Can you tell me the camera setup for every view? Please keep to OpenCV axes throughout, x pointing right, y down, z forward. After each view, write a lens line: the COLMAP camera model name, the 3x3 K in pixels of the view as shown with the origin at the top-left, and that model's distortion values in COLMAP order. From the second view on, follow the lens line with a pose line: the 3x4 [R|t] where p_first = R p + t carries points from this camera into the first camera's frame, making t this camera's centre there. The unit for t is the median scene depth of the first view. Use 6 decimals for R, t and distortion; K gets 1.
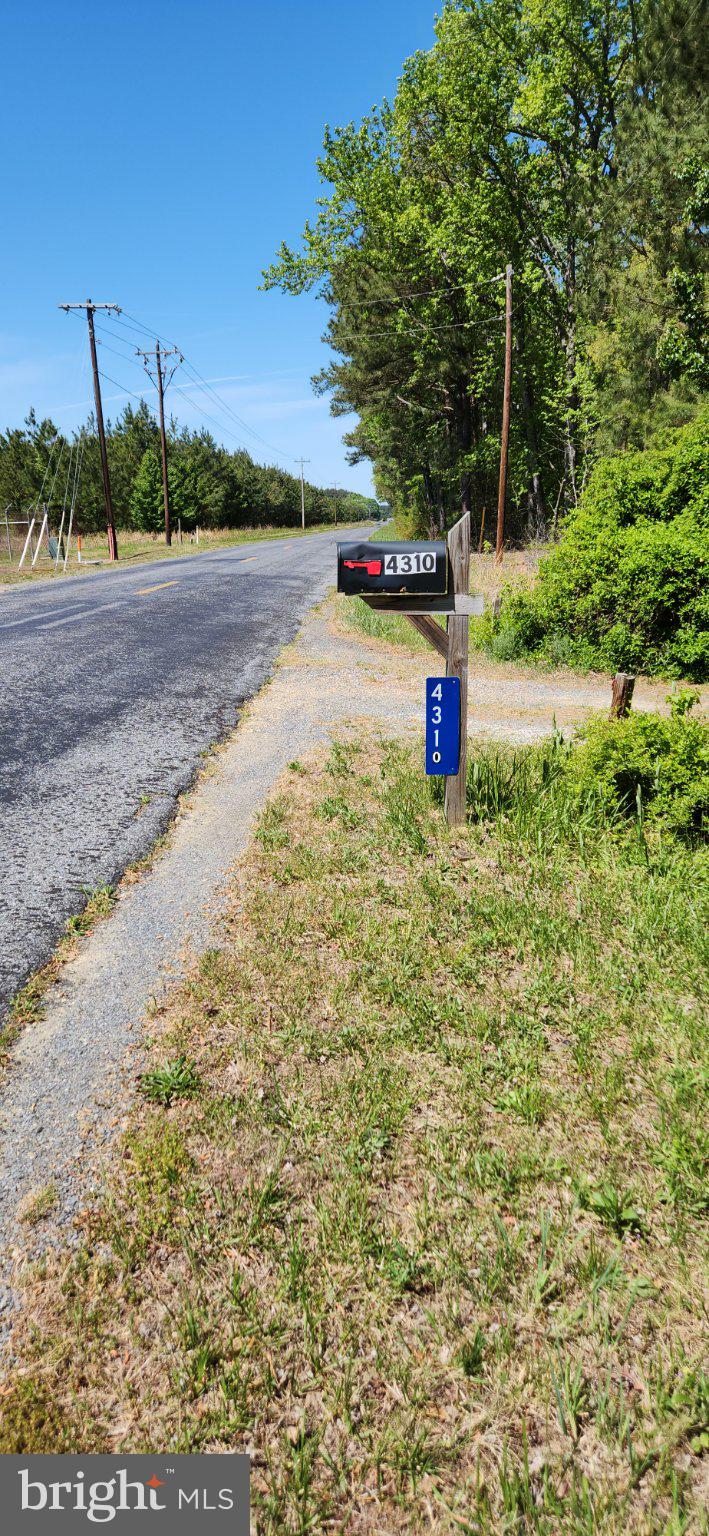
lens RADIAL K [[951.4, 0, 361.1], [0, 951.4, 774.1], [0, 0, 1]] dist [0.001566, -0.001445]
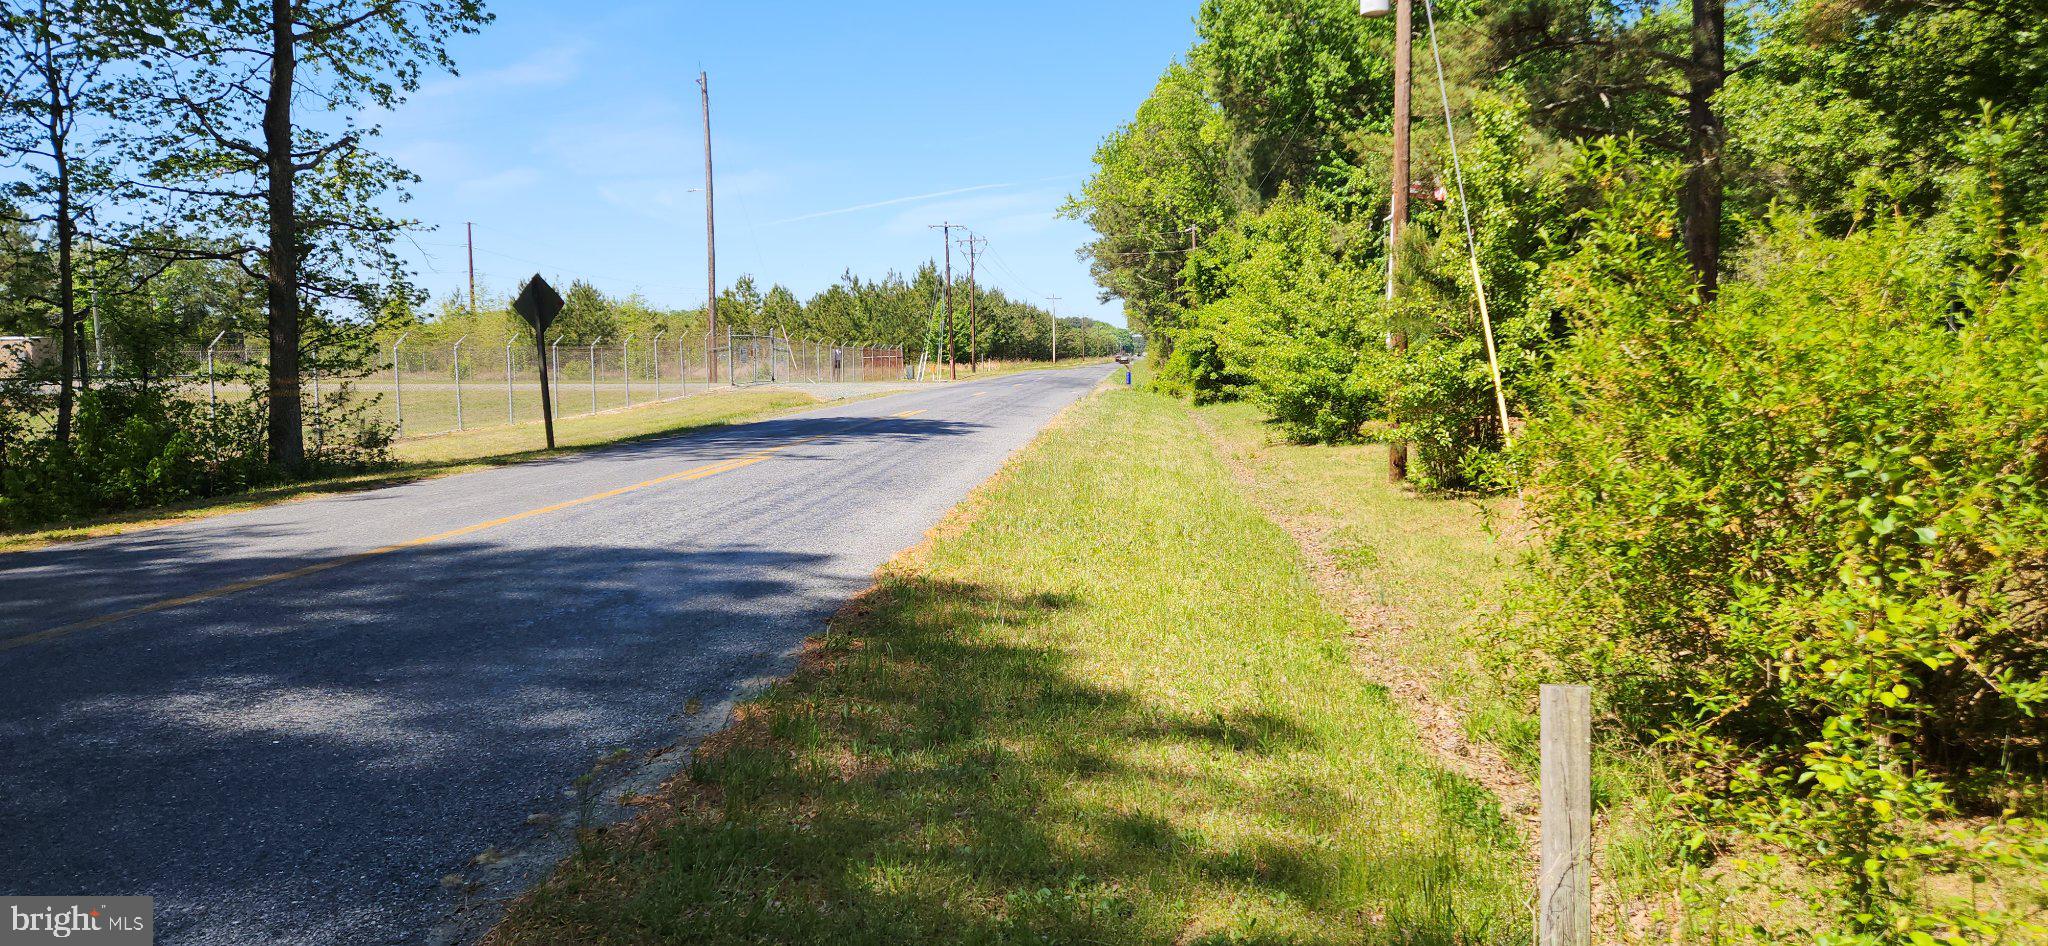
lens RADIAL K [[1268.5, 0, 1019.0], [0, 1268.5, 472.3], [0, 0, 1]] dist [0.001566, -0.001445]
pose [[0.997500, 0.005904, -0.070413, -0.004111], [-0.017606, 0.985842, -0.166748, 0.129329], [0.068432, 0.167571, 0.983482, -0.484697]]
